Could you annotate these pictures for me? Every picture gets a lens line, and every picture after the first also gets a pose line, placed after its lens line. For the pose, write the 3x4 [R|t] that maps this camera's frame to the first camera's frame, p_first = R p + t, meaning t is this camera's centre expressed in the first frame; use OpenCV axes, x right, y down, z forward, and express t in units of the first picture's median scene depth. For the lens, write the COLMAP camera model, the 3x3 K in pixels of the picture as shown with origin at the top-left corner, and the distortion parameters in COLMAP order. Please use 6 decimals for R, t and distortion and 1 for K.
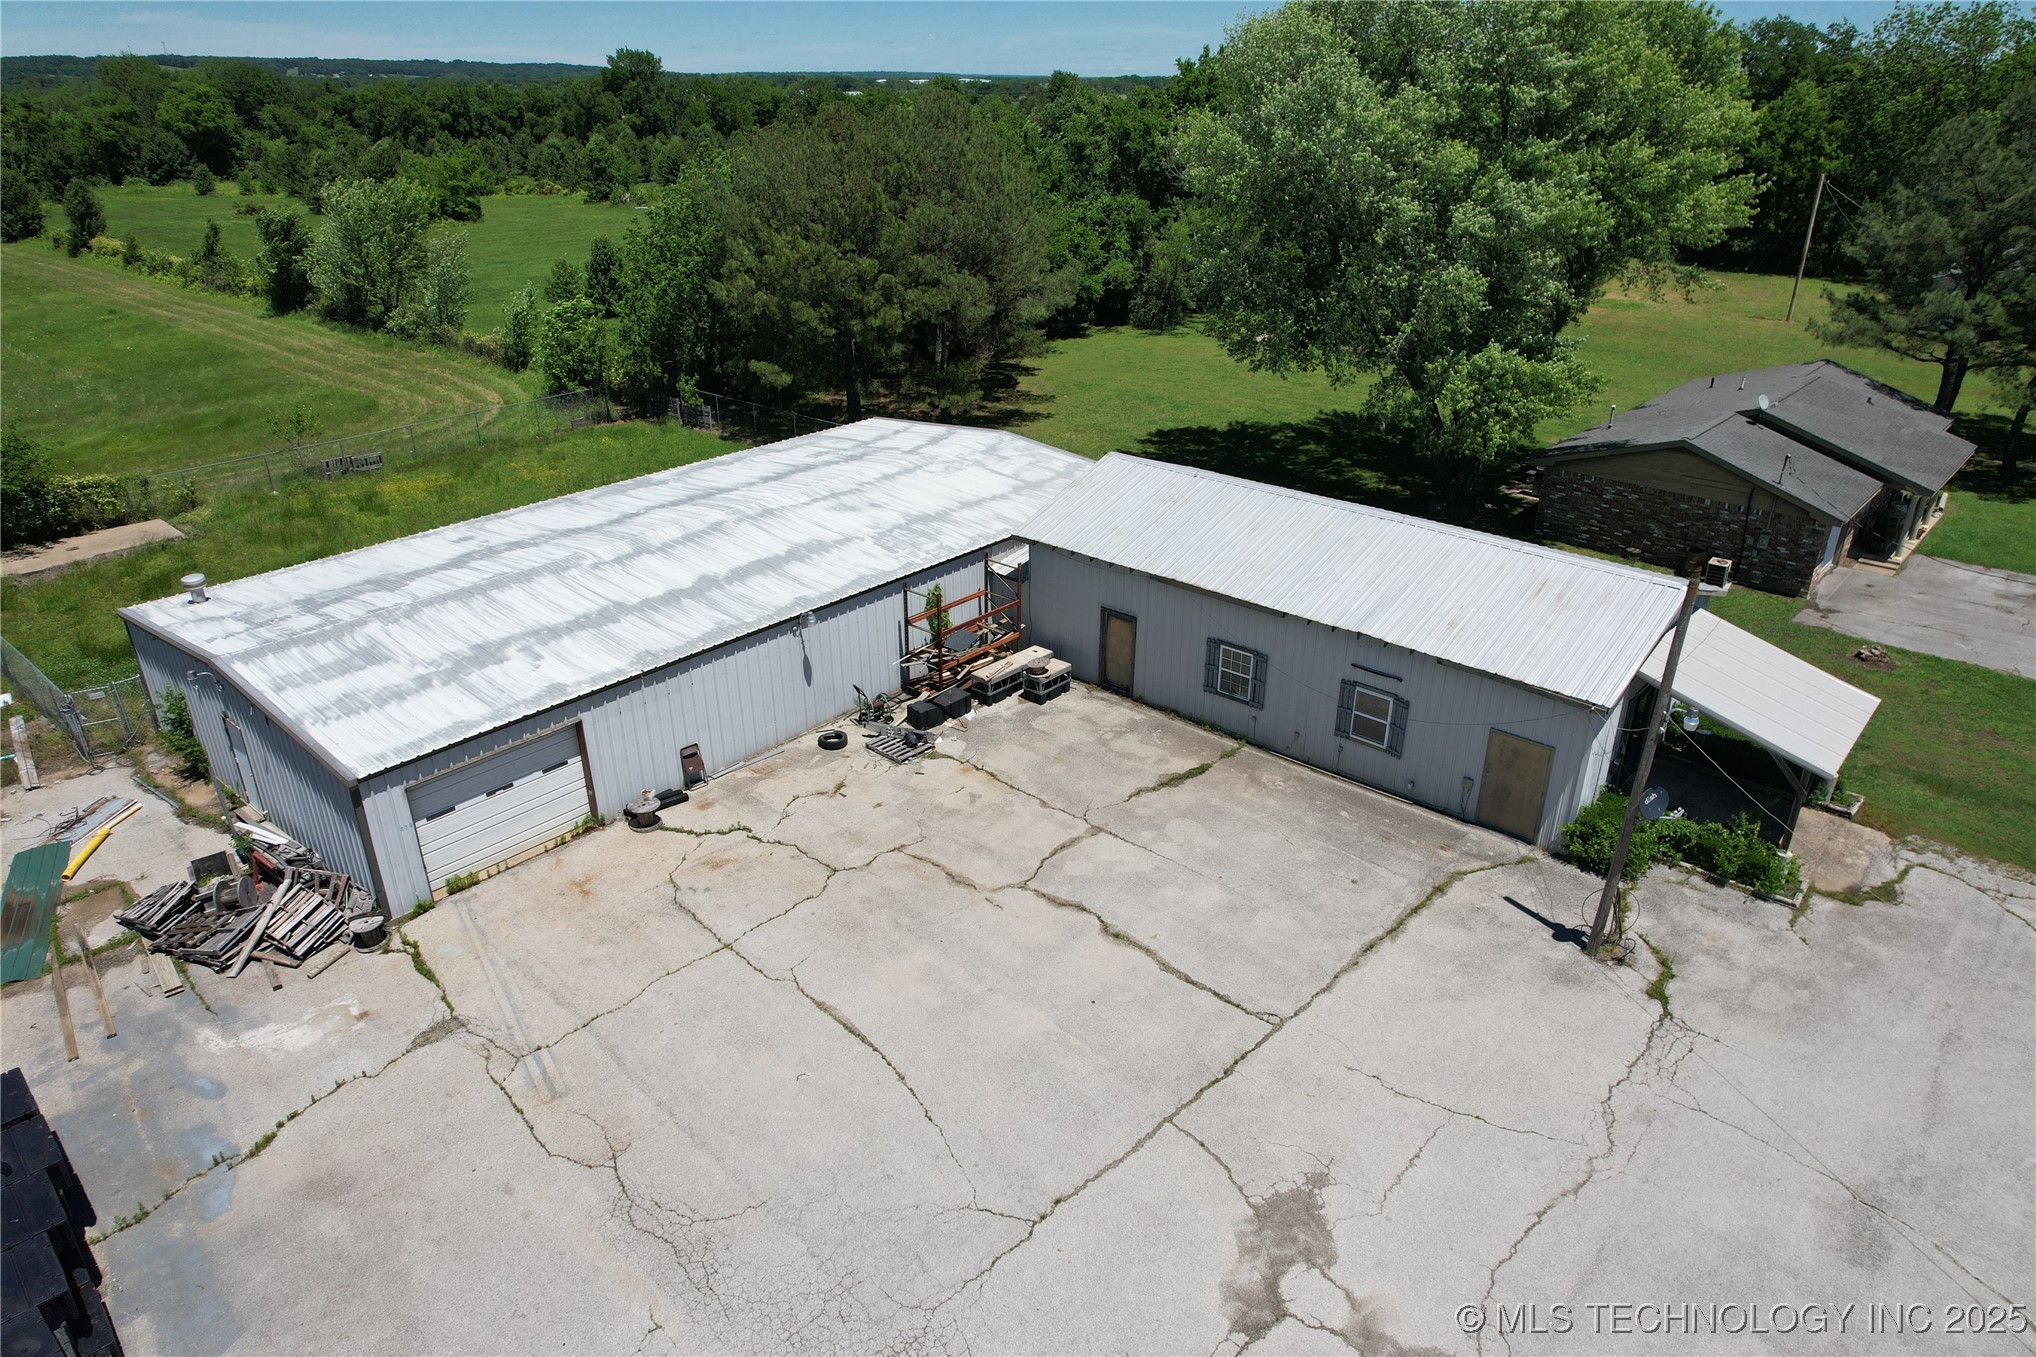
lens RADIAL K [[1301.8, 0, 1027.9], [0, 1301.8, 680.4], [0, 0, 1]] dist [-0.083707, 0.078168]
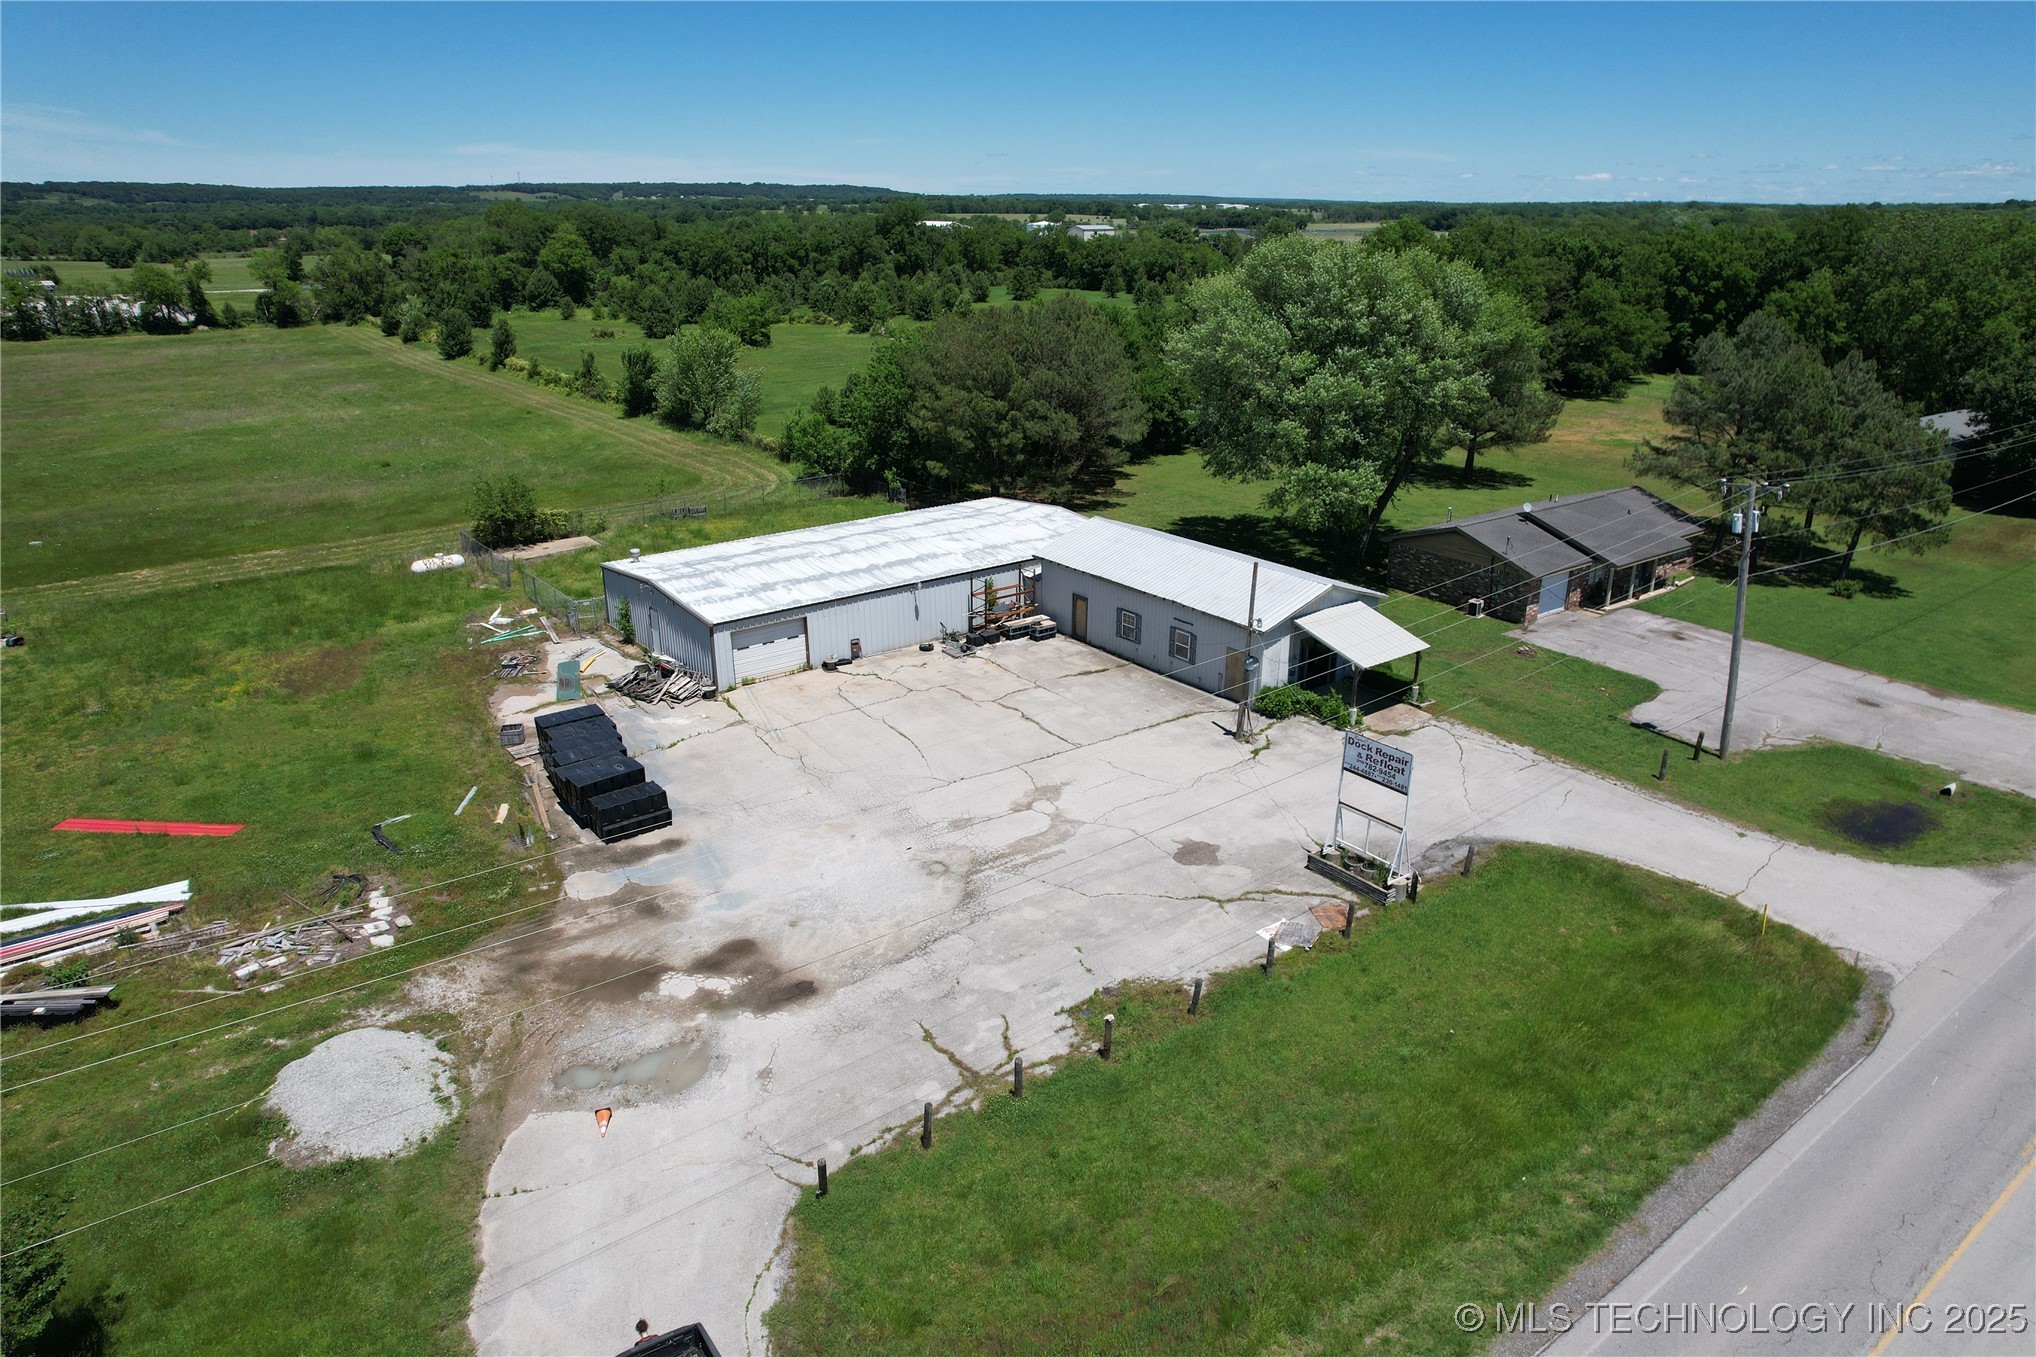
lens RADIAL K [[1301.8, 0, 1027.9], [0, 1301.8, 680.4], [0, 0, 1]] dist [-0.083707, 0.078168]
pose [[0.982260, 0.066538, -0.175321, 0.351996], [-0.080709, 0.993914, -0.074976, 0.230337], [0.169265, 0.087796, 0.981652, -0.921456]]
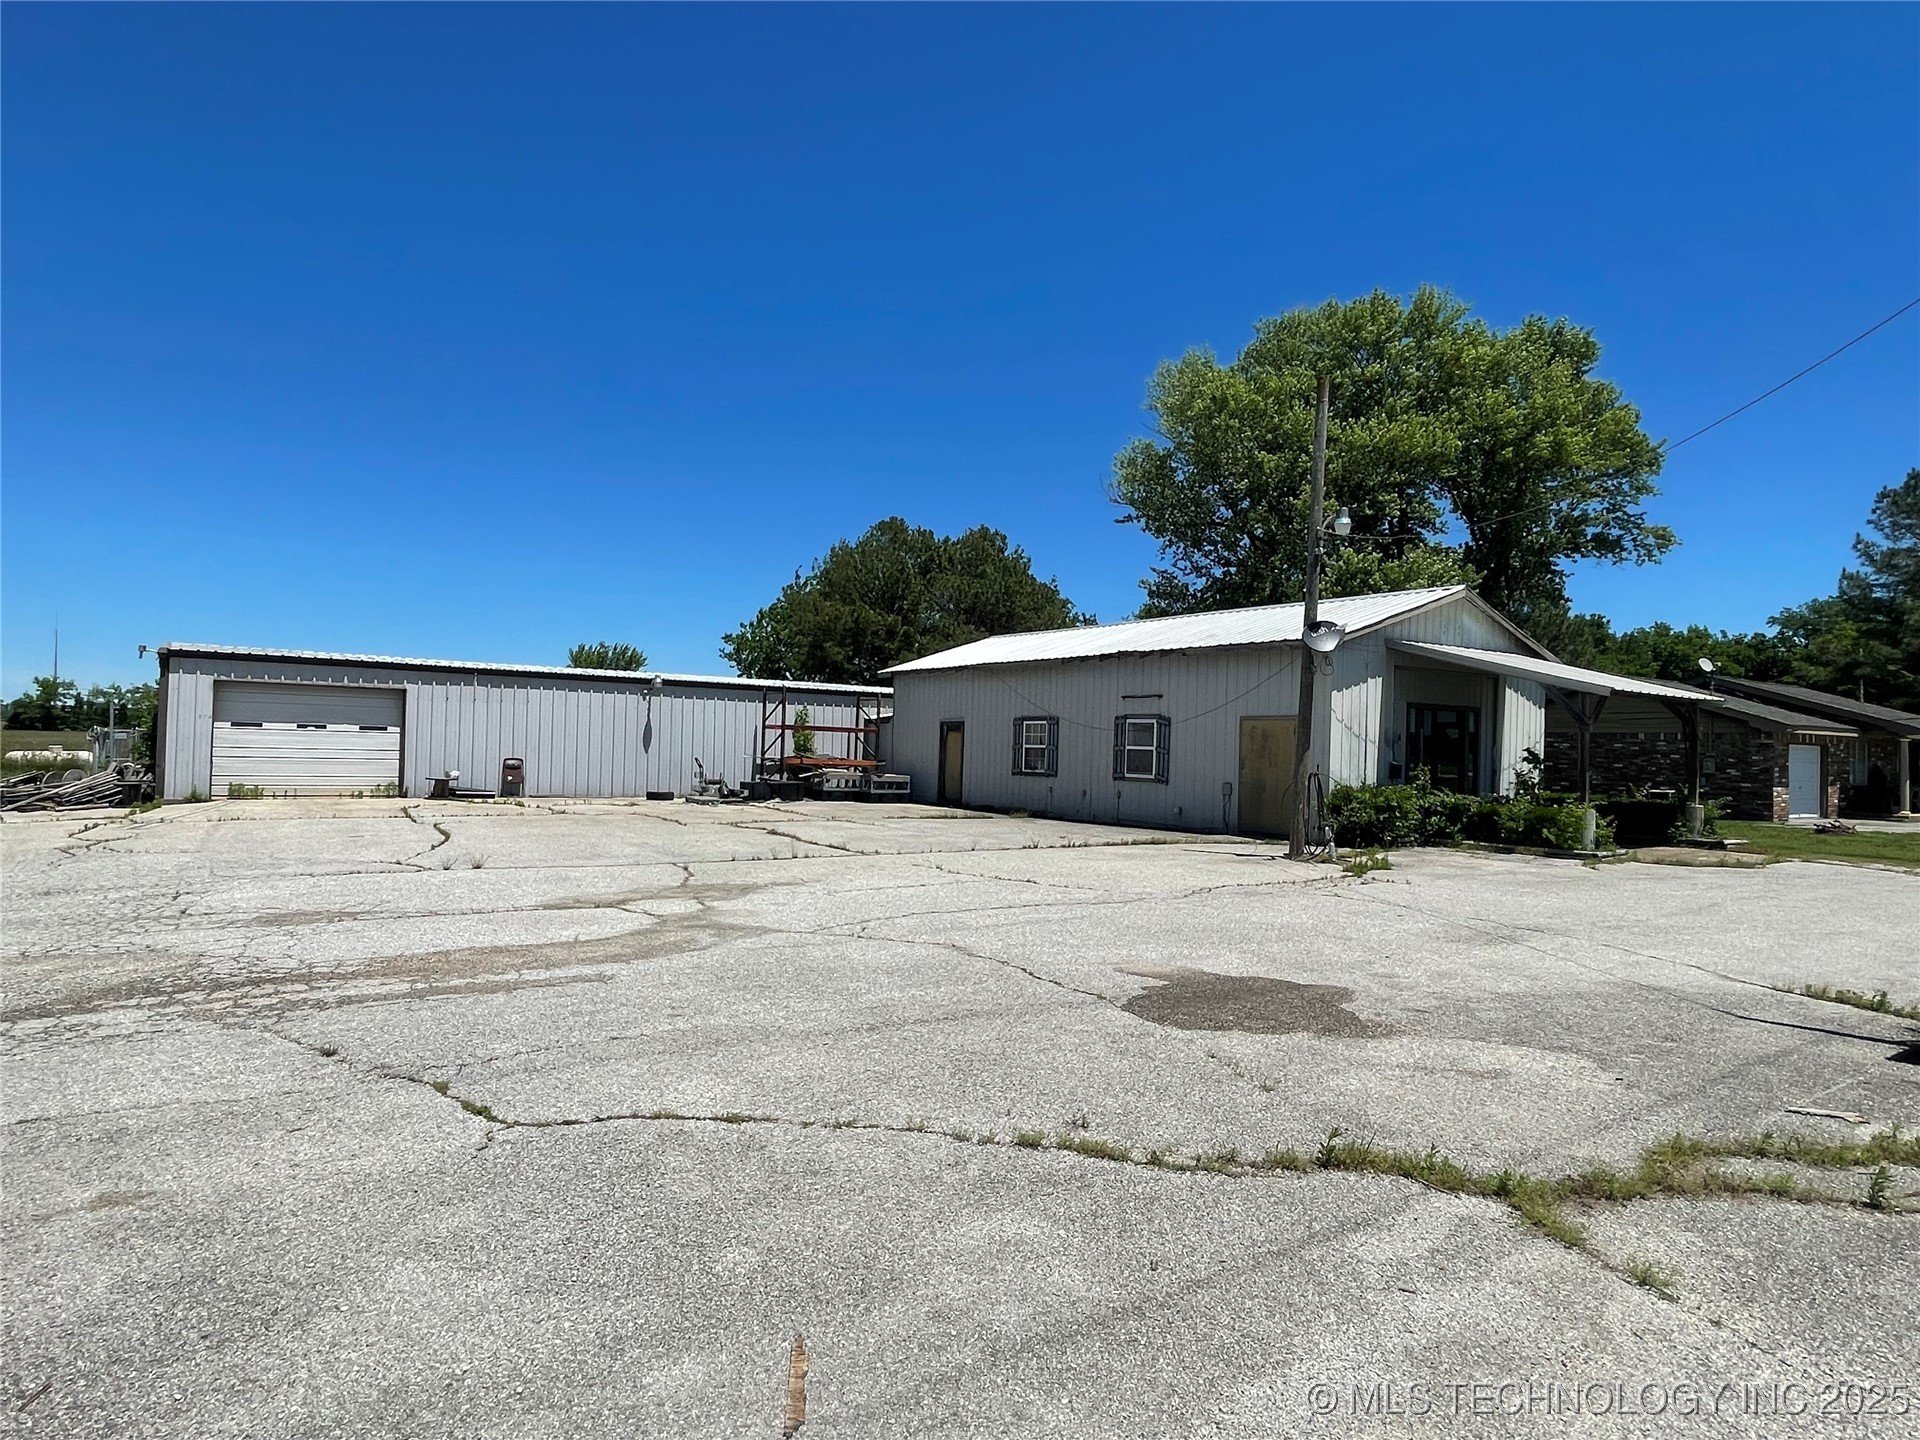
lens RADIAL K [[1101.4, 0, 946.4], [0, 1101.4, 721.8], [0, 0, 1]] dist [0.012936, -0.024590]
pose [[0.970403, 0.018386, -0.240792, 0.293493], [-0.124149, 0.893230, -0.432120, 0.350301], [0.207138, 0.449225, 0.869075, 0.224167]]
